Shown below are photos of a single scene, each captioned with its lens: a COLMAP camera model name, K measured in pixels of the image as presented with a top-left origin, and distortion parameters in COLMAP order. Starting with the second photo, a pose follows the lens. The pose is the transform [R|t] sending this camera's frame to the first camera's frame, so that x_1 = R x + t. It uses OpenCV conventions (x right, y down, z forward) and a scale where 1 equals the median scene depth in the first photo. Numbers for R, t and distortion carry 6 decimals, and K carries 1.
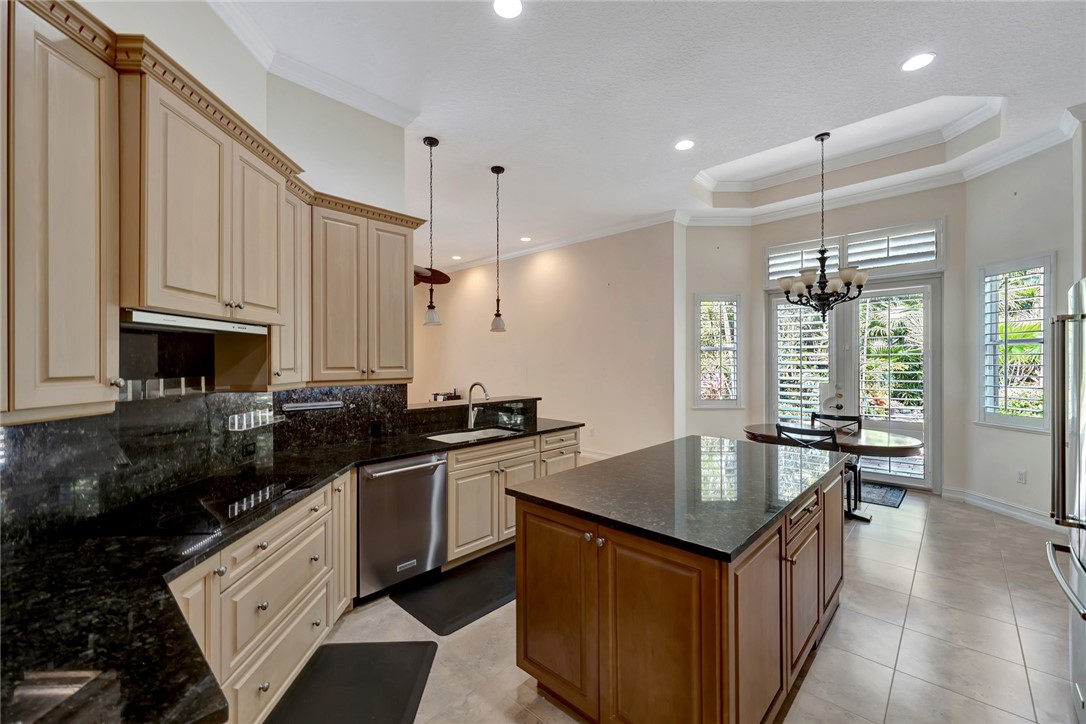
lens RADIAL K [[437.9, 0, 534.8], [0, 437.9, 361.8], [0, 0, 1]] dist [0.003650, -0.001173]
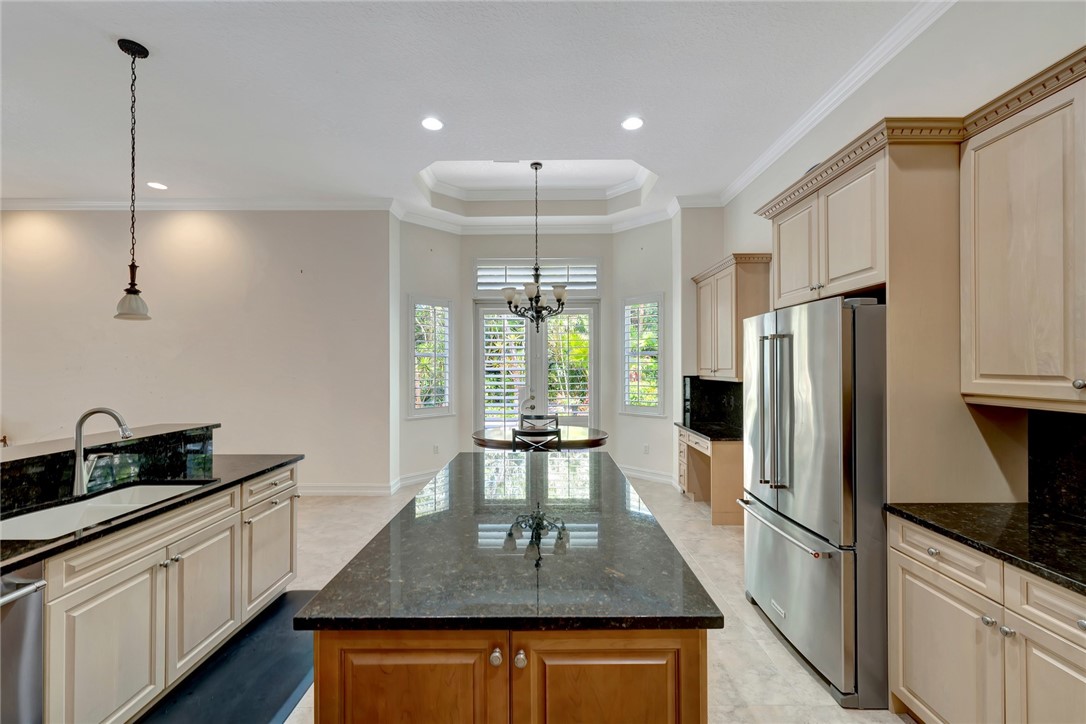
lens RADIAL K [[437.9, 0, 544.8], [0, 437.9, 363.0], [0, 0, 1]] dist [0.003650, -0.001173]
pose [[0.722251, 0.005425, 0.691610, -0.094089], [0.002317, 0.999945, -0.010264, -0.002282], [-0.691627, 0.009016, 0.722198, 0.187730]]
